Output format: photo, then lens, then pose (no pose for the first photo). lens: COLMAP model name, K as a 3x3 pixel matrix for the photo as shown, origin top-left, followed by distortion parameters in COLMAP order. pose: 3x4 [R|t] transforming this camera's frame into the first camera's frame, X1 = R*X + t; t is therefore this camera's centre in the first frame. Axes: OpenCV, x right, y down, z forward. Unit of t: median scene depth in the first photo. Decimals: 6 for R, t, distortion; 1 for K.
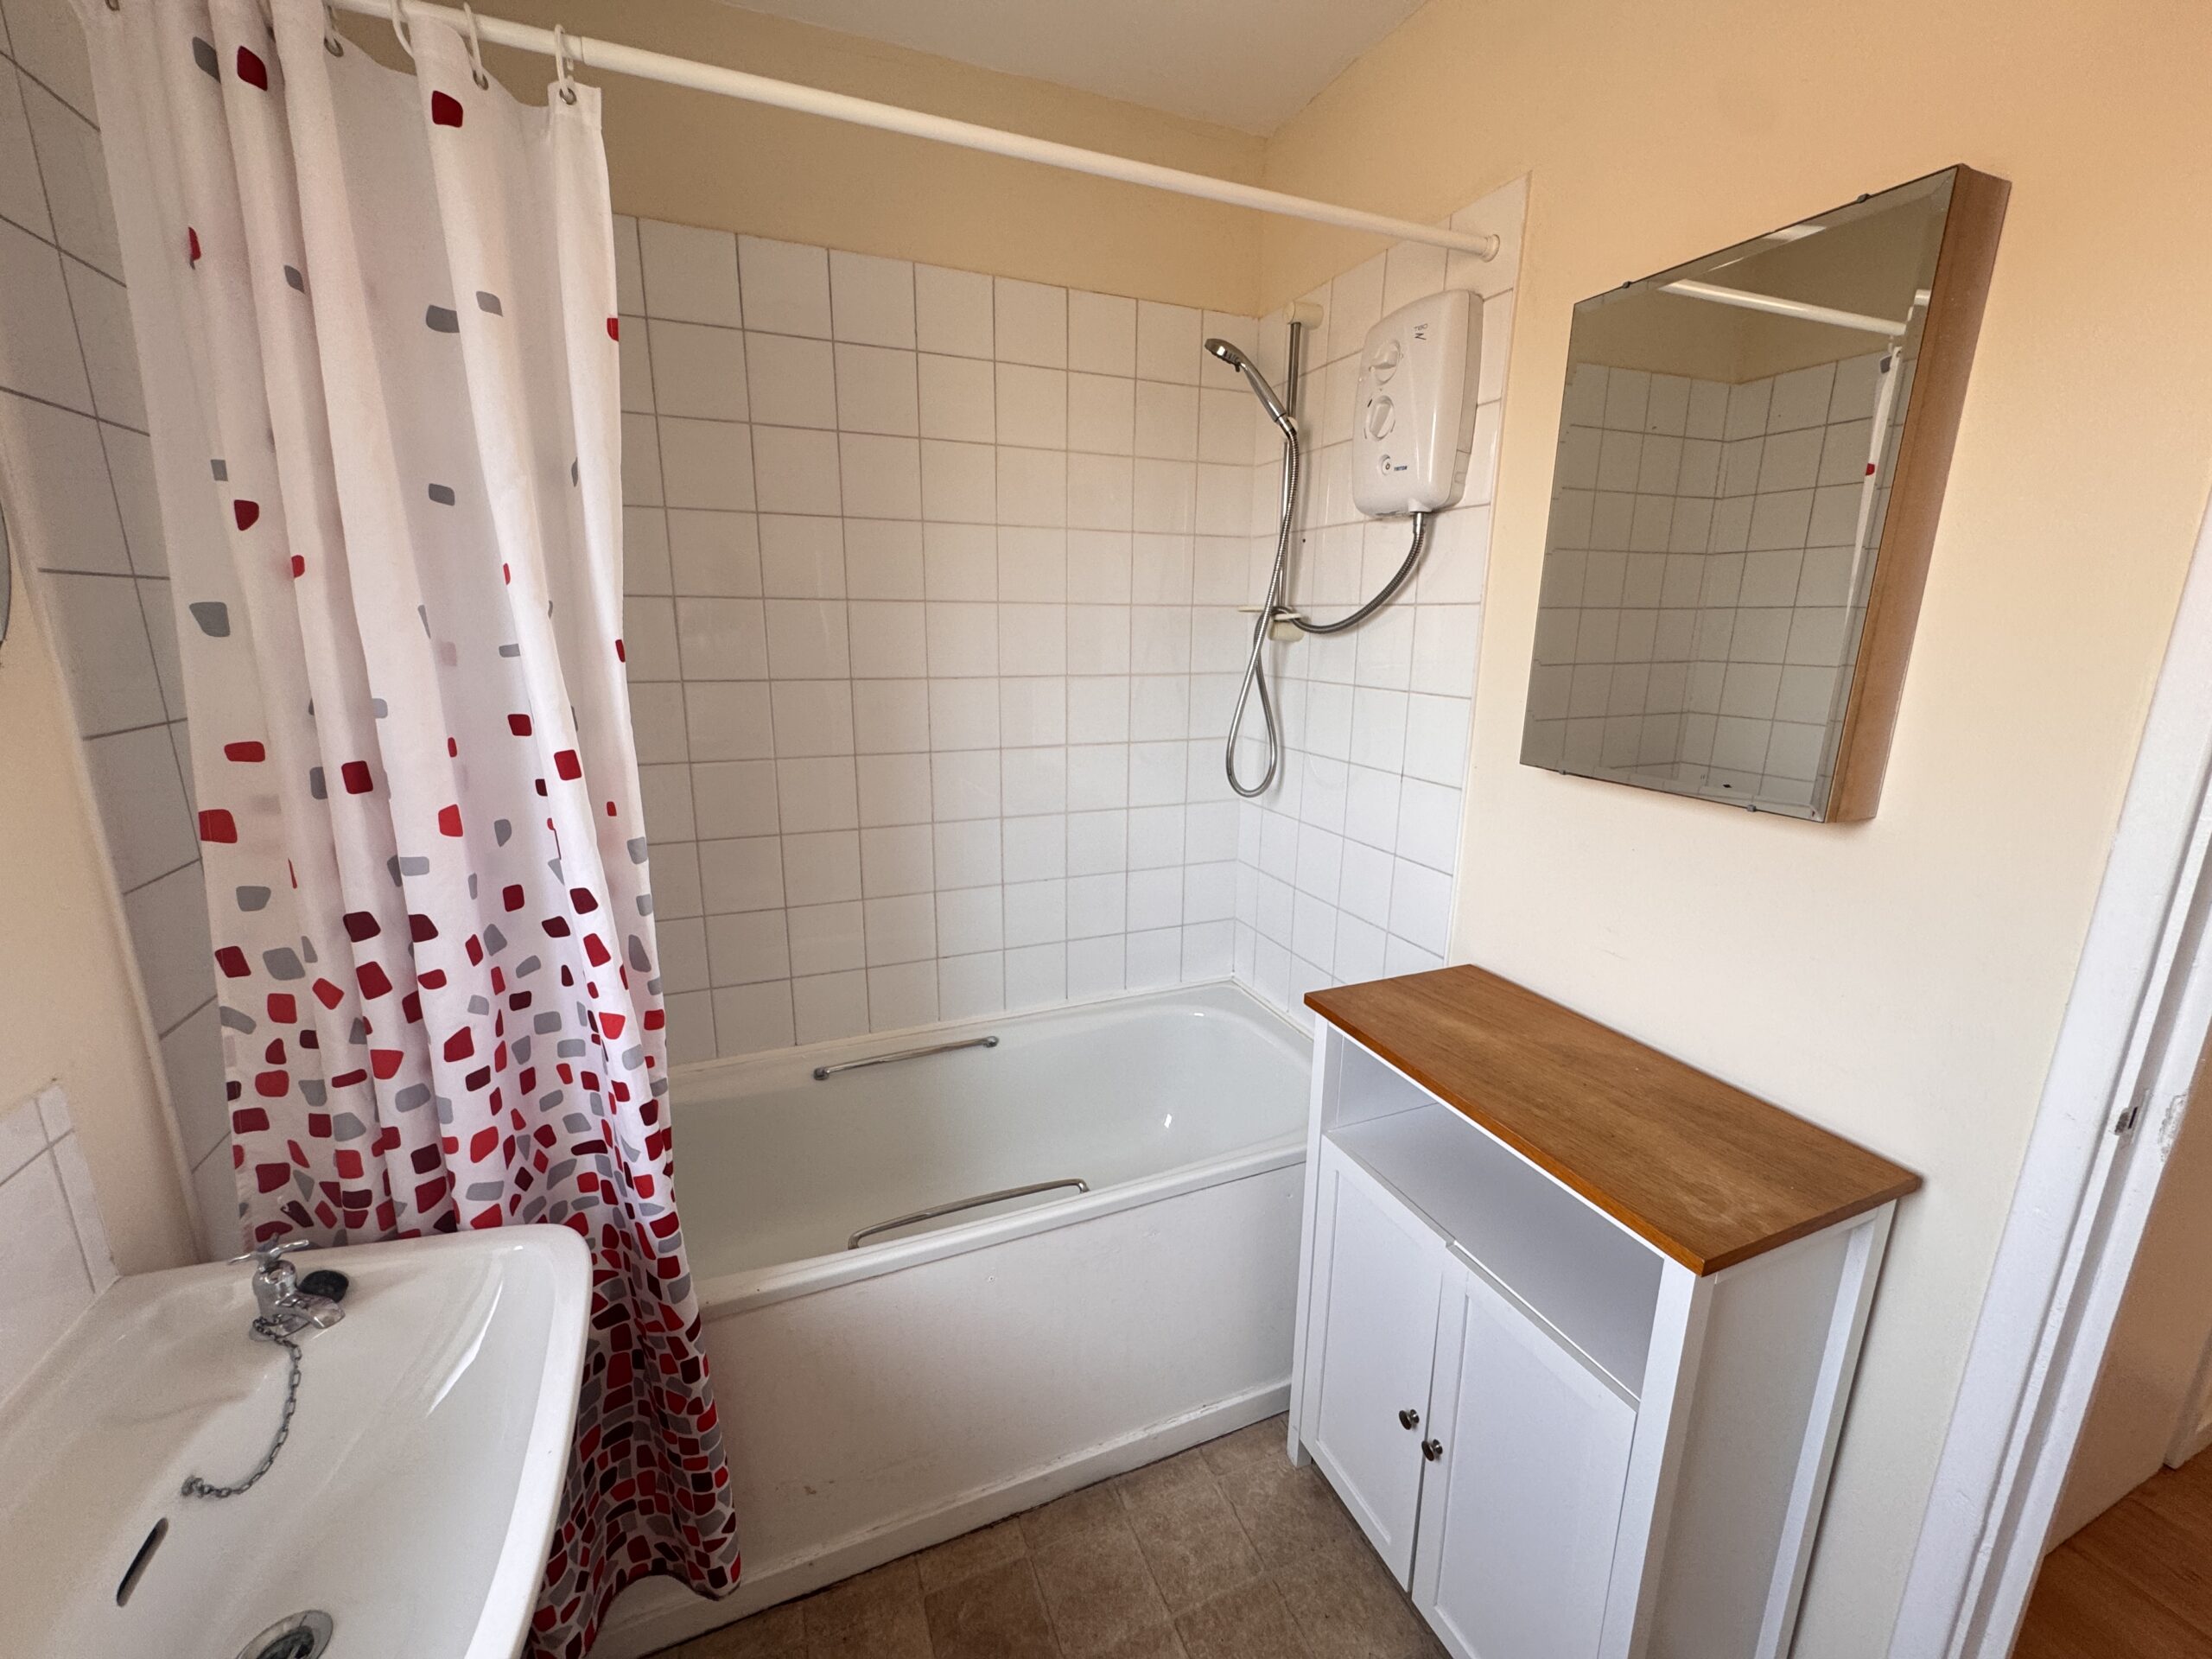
lens RADIAL K [[880.6, 0, 1106.0], [0, 880.6, 829.5], [0, 0, 1]] dist [-0.001966, -0.001080]
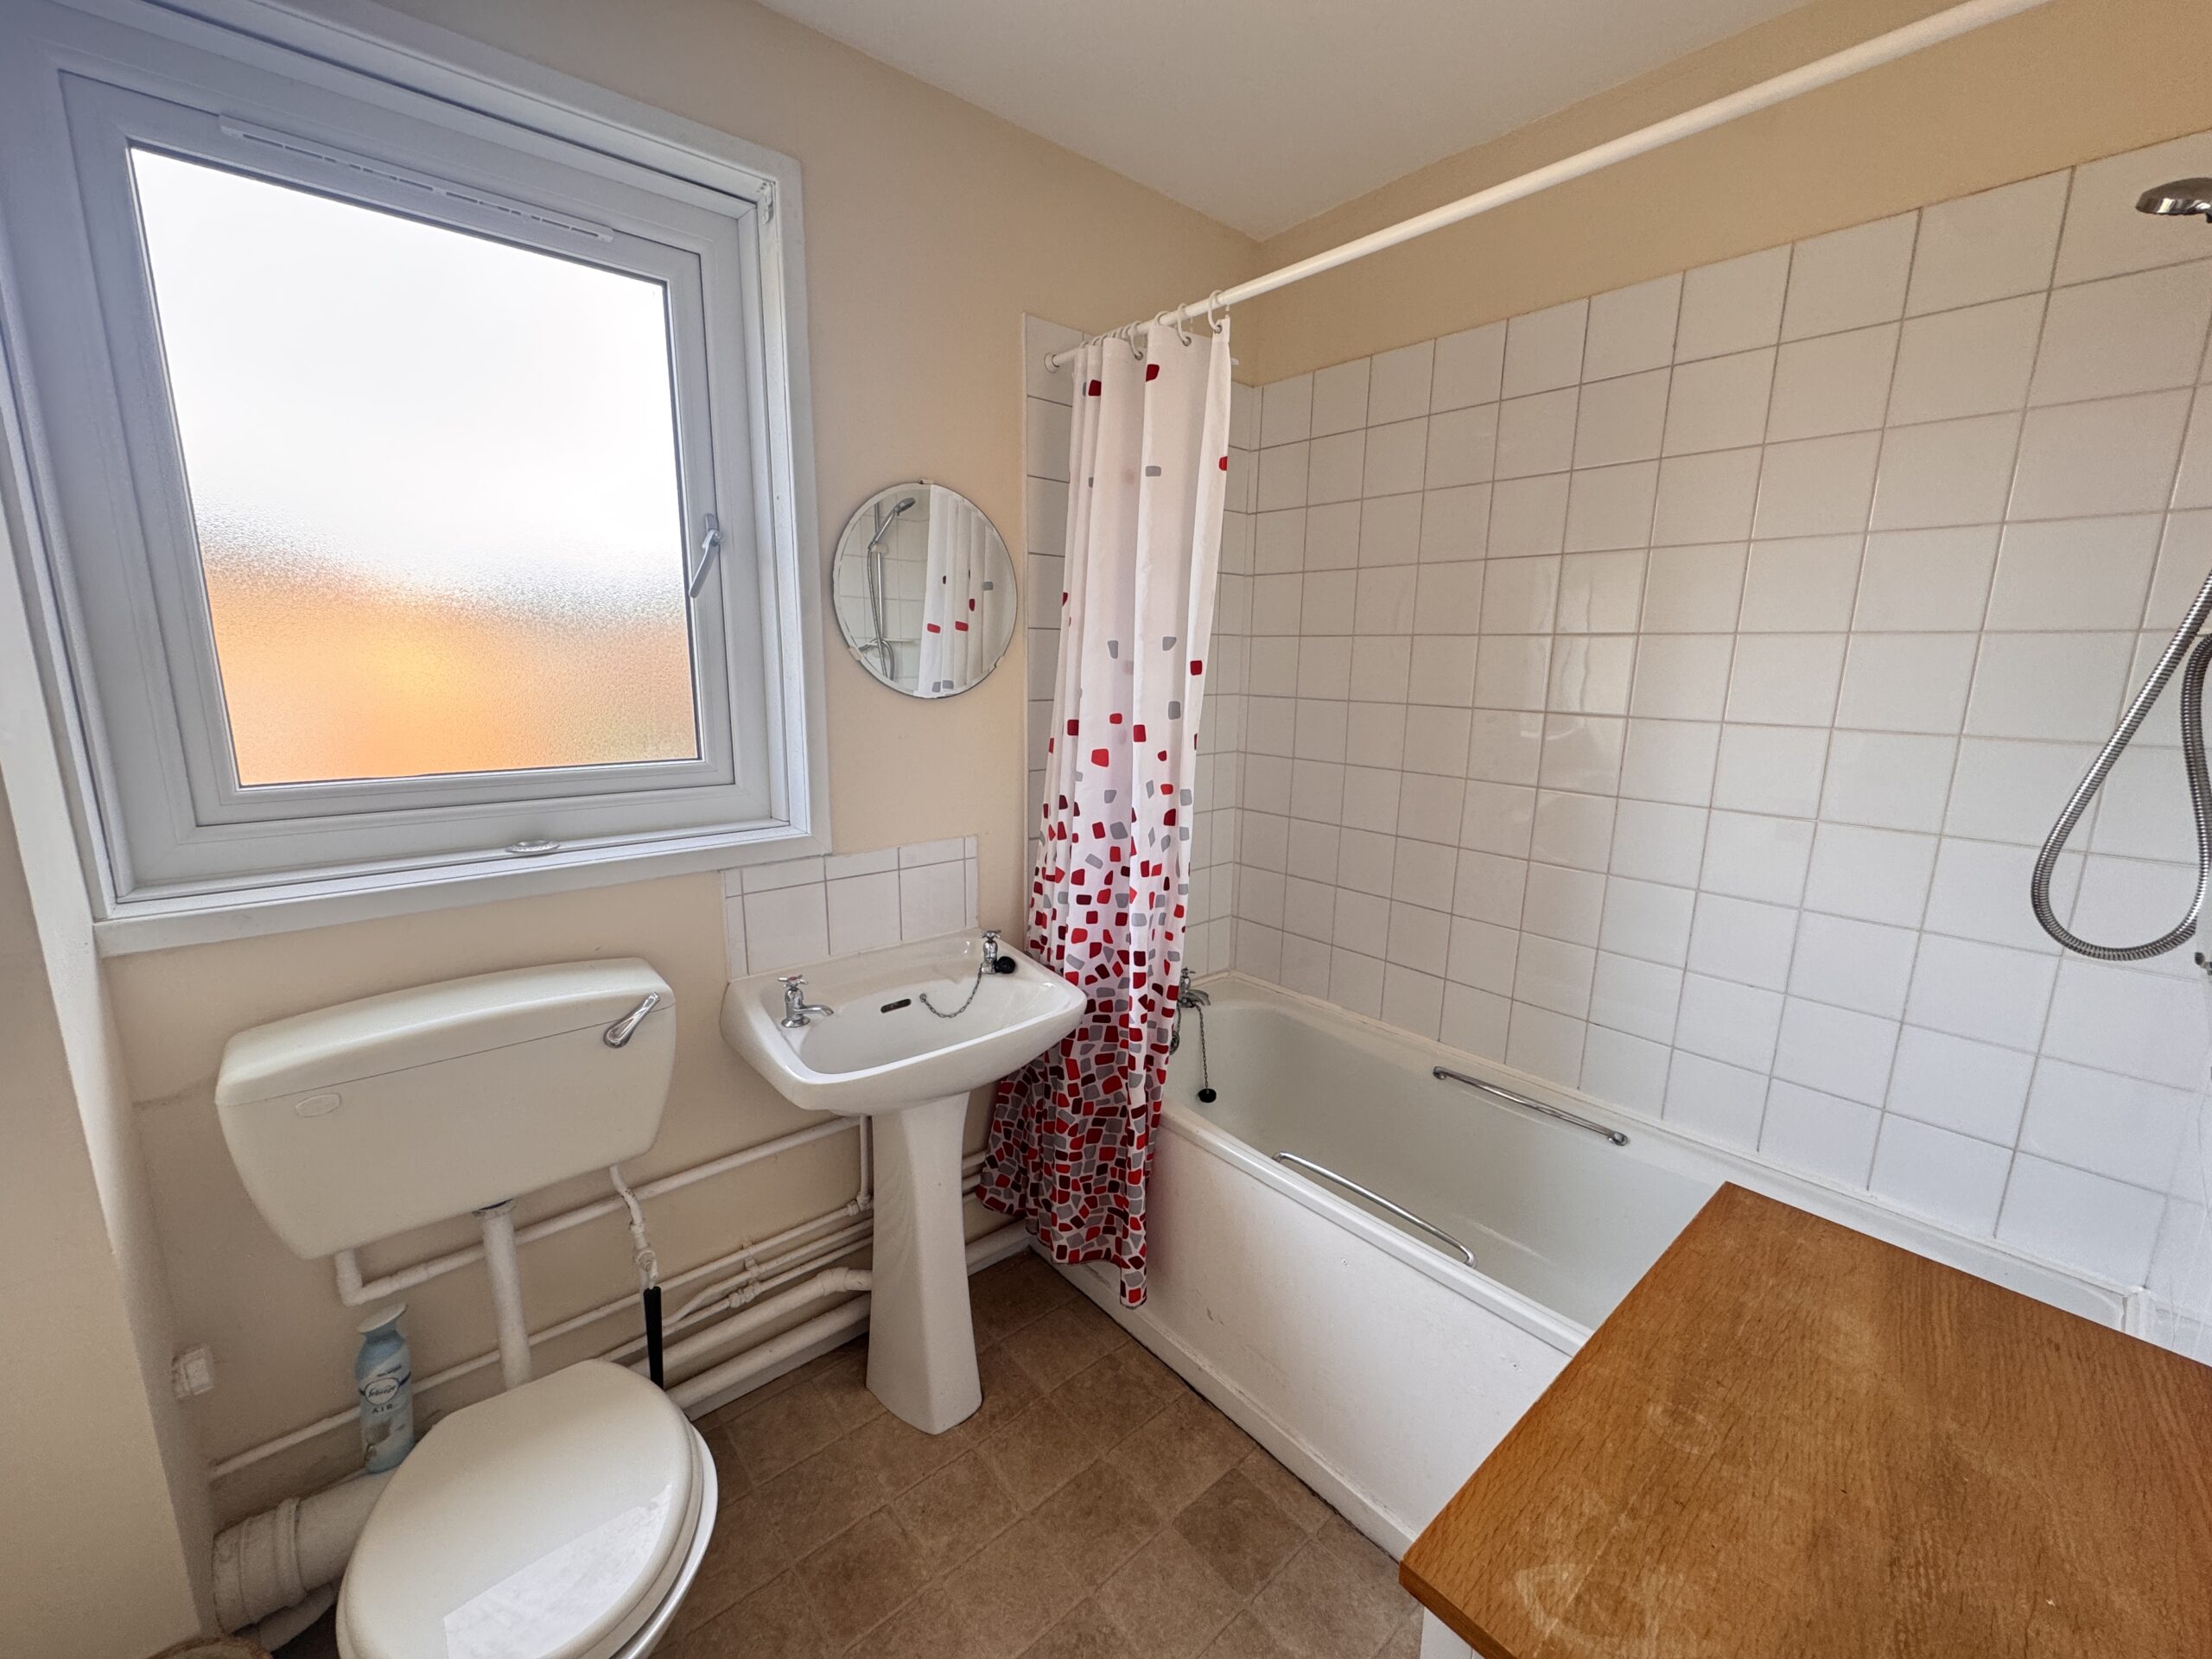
lens RADIAL K [[880.6, 0, 1106.0], [0, 880.6, 829.5], [0, 0, 1]] dist [-0.001966, -0.001080]
pose [[0.318118, 0.179162, -0.930968, 0.953325], [-0.229556, 0.967316, 0.107717, -0.061354], [0.919840, 0.179443, 0.348849, 0.381298]]
